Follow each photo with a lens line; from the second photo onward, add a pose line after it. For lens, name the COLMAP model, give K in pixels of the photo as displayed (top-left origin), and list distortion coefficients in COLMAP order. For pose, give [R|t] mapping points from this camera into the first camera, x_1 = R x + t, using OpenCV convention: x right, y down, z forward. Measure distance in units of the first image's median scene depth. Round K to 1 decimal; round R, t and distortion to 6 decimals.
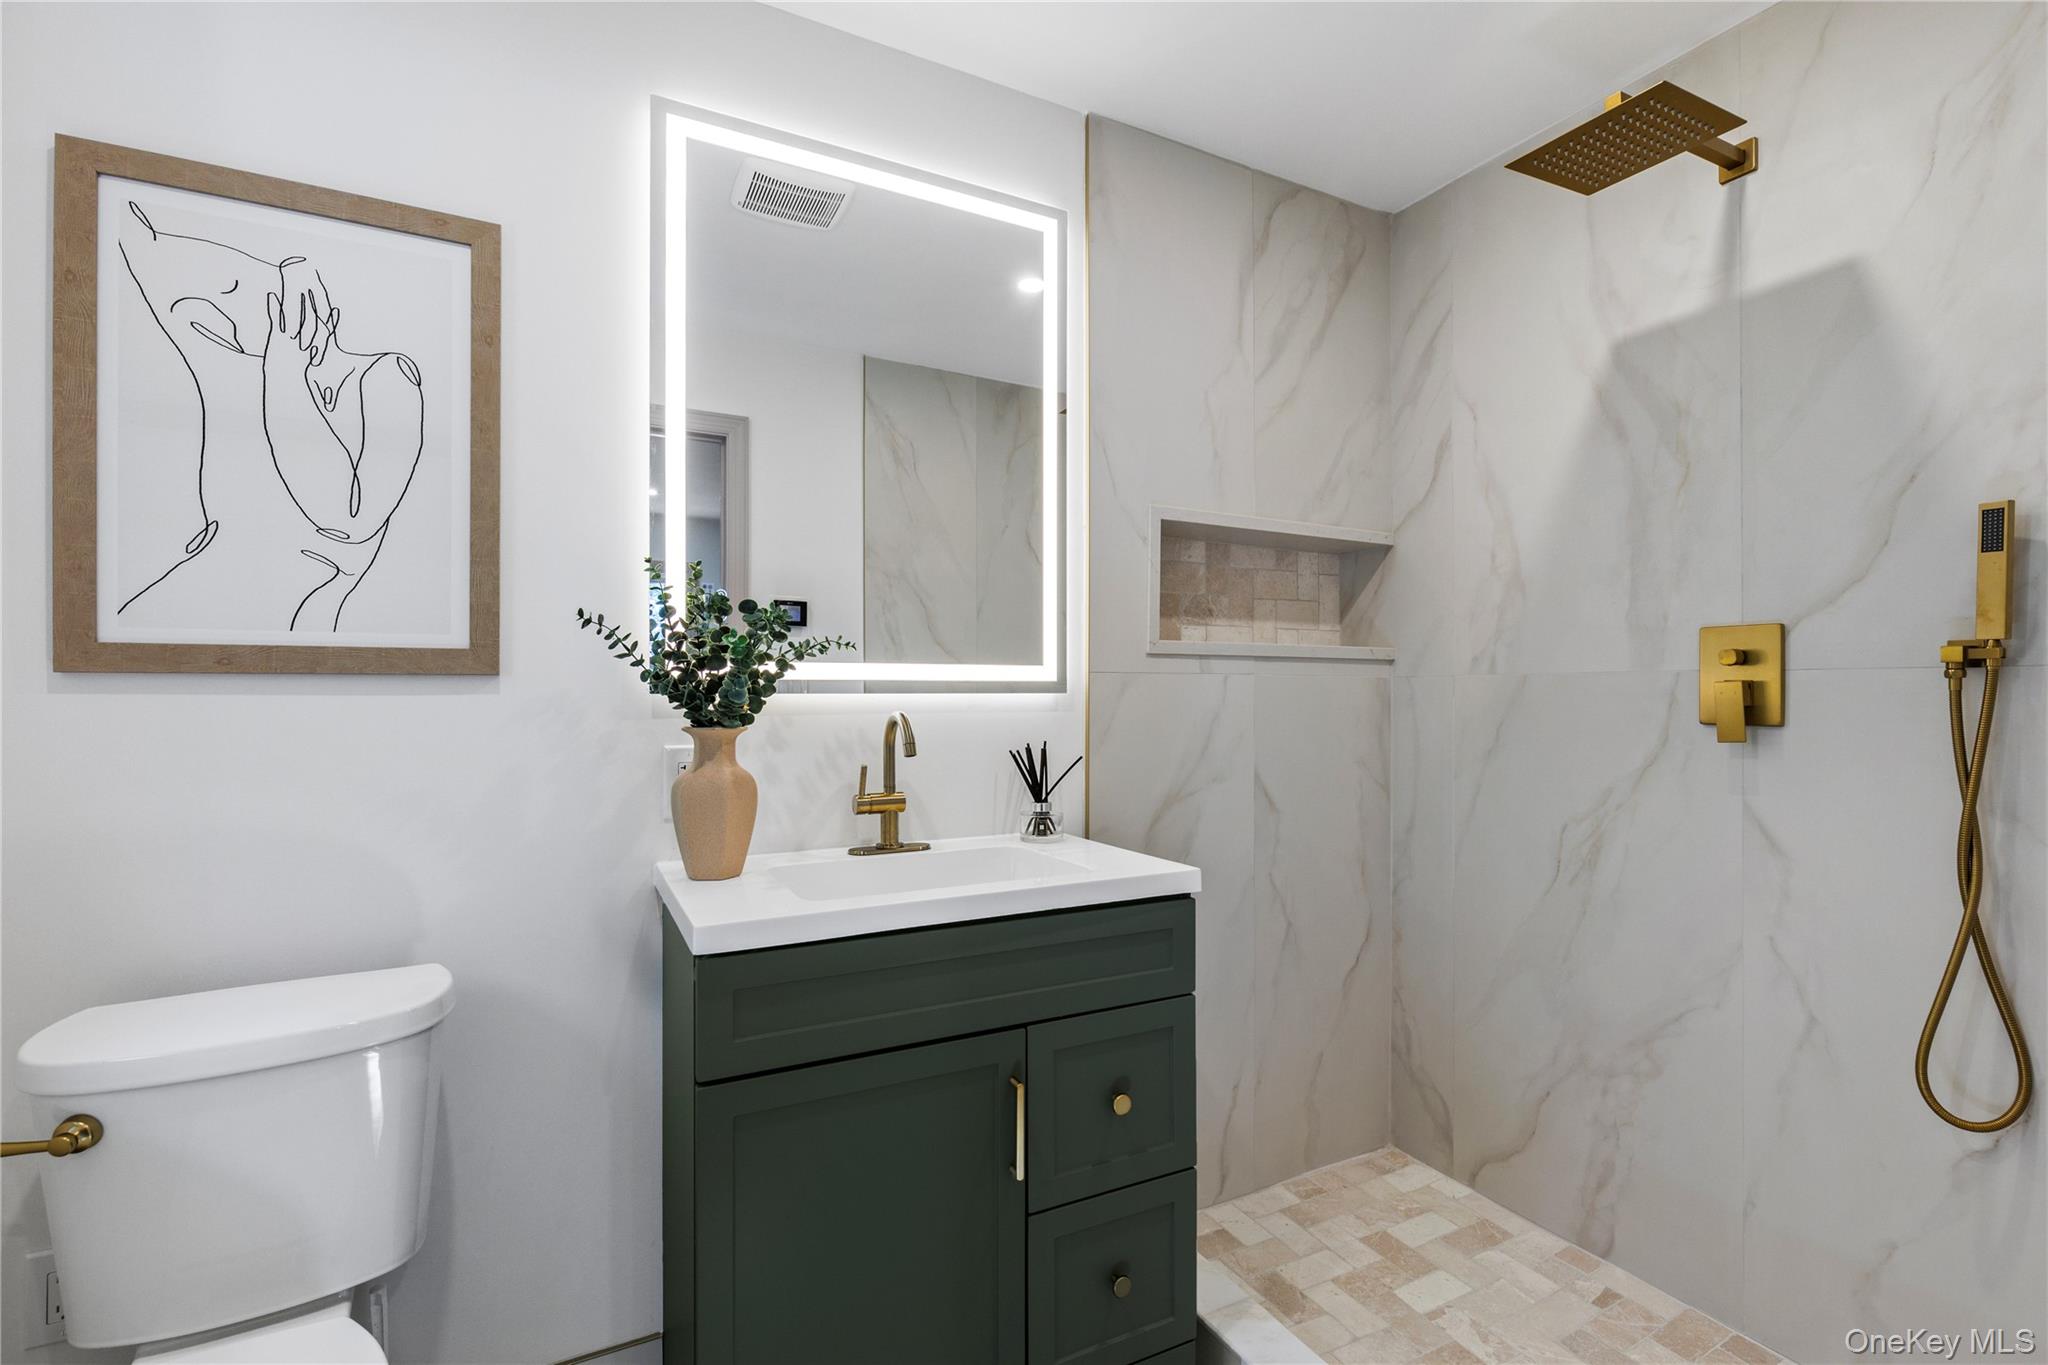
lens RADIAL K [[932.2, 0, 1041.3], [0, 932.2, 683.3], [0, 0, 1]] dist [0.001885, -0.000668]
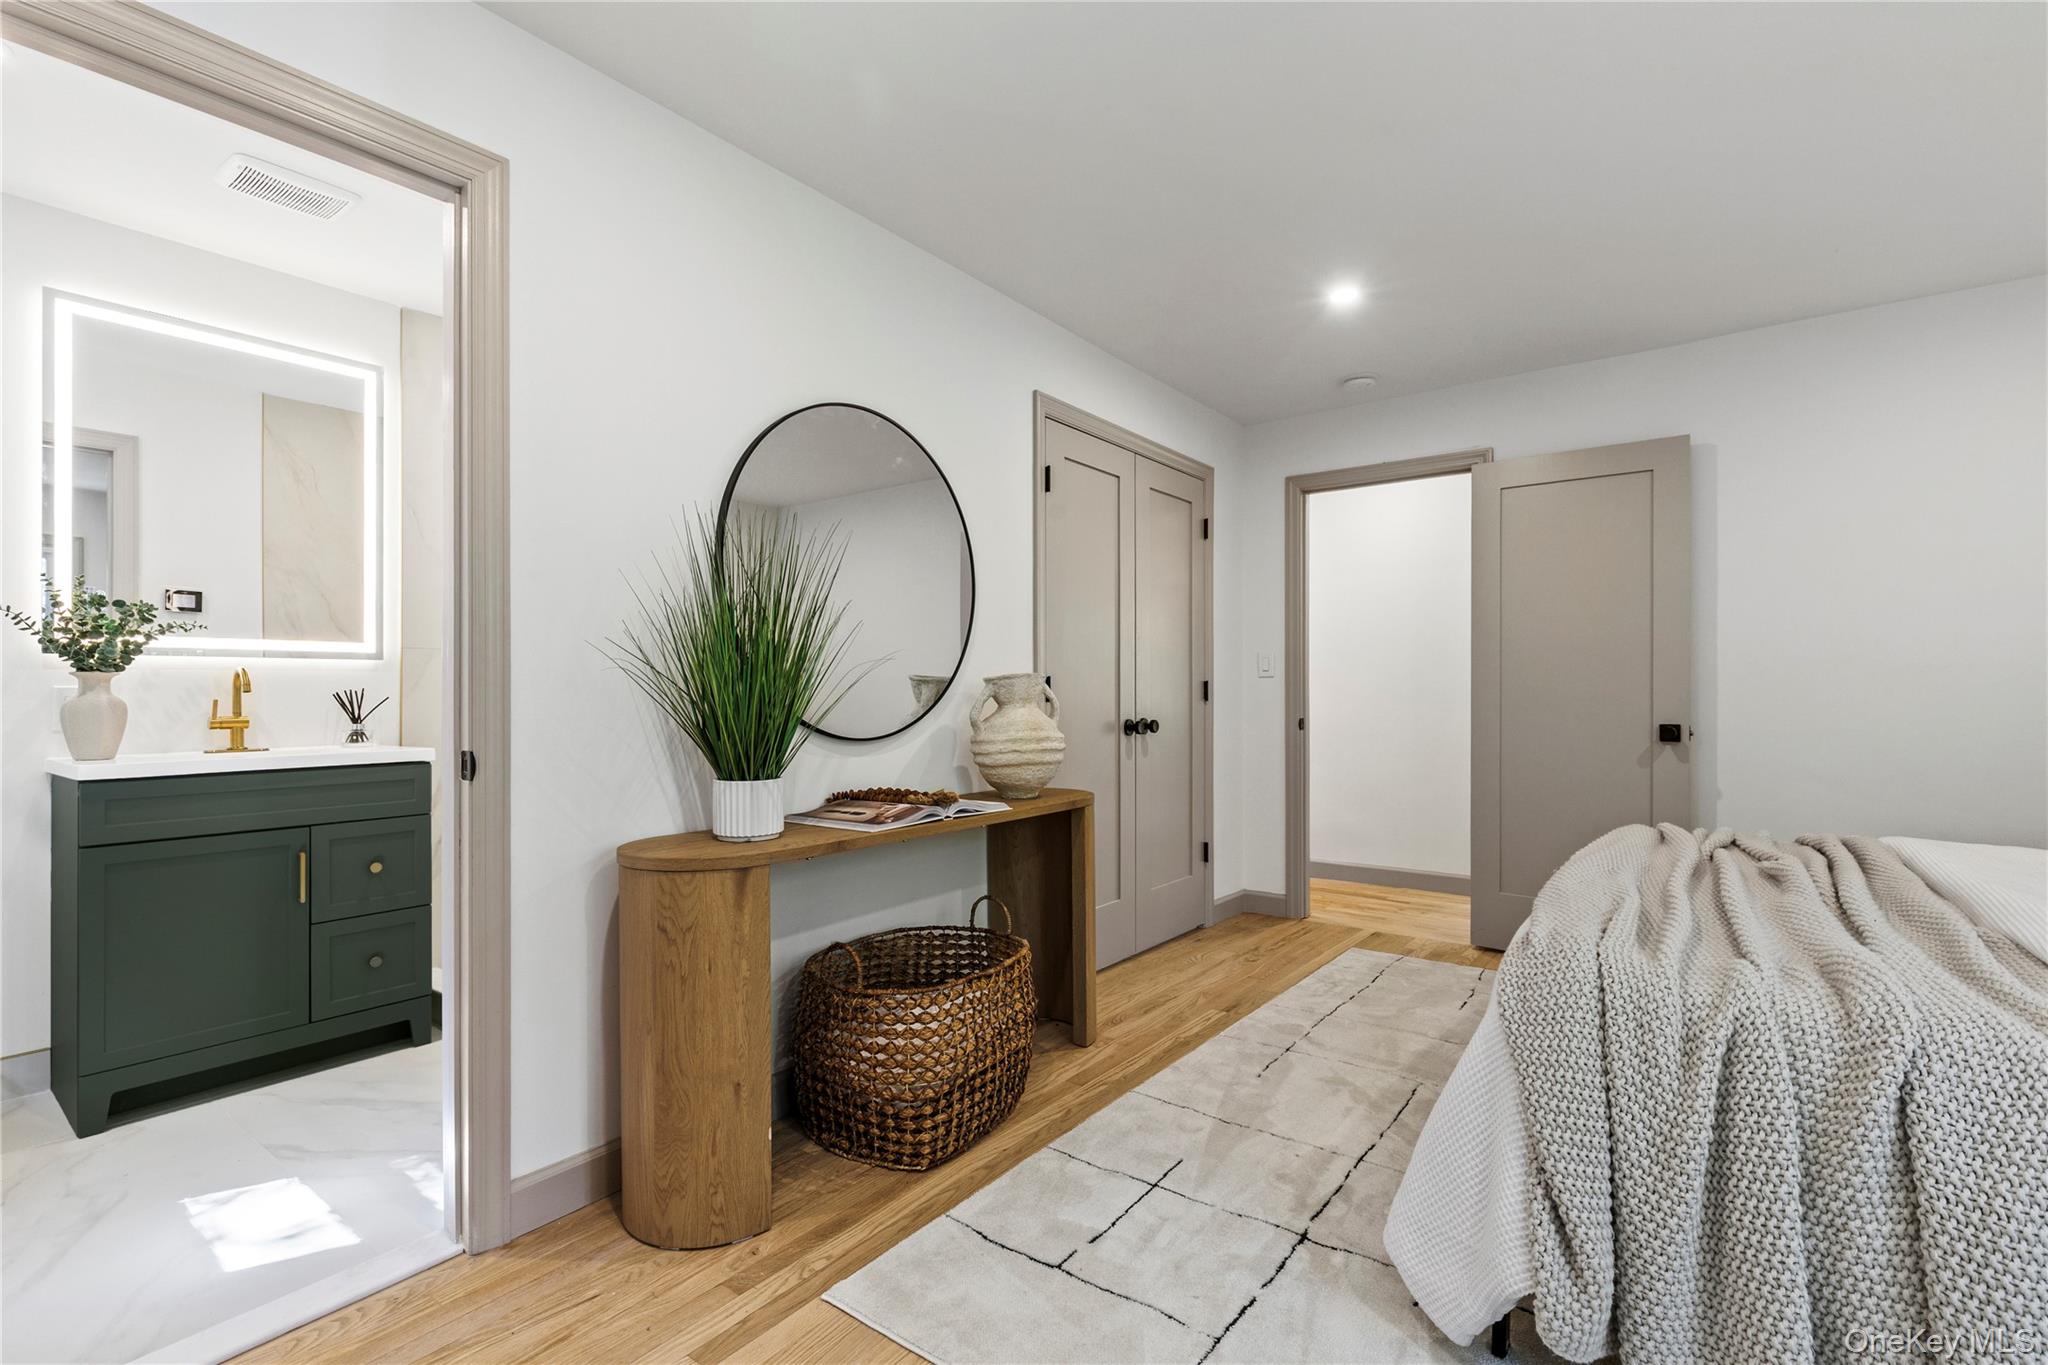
lens RADIAL K [[932.2, 0, 1041.3], [0, 932.2, 683.3], [0, 0, 1]] dist [0.001885, -0.000668]
pose [[0.902001, 0.001779, 0.431729, 0.469260], [-0.003153, 0.999992, 0.002467, 0.056143], [-0.431721, -0.003586, 0.902000, -1.272613]]
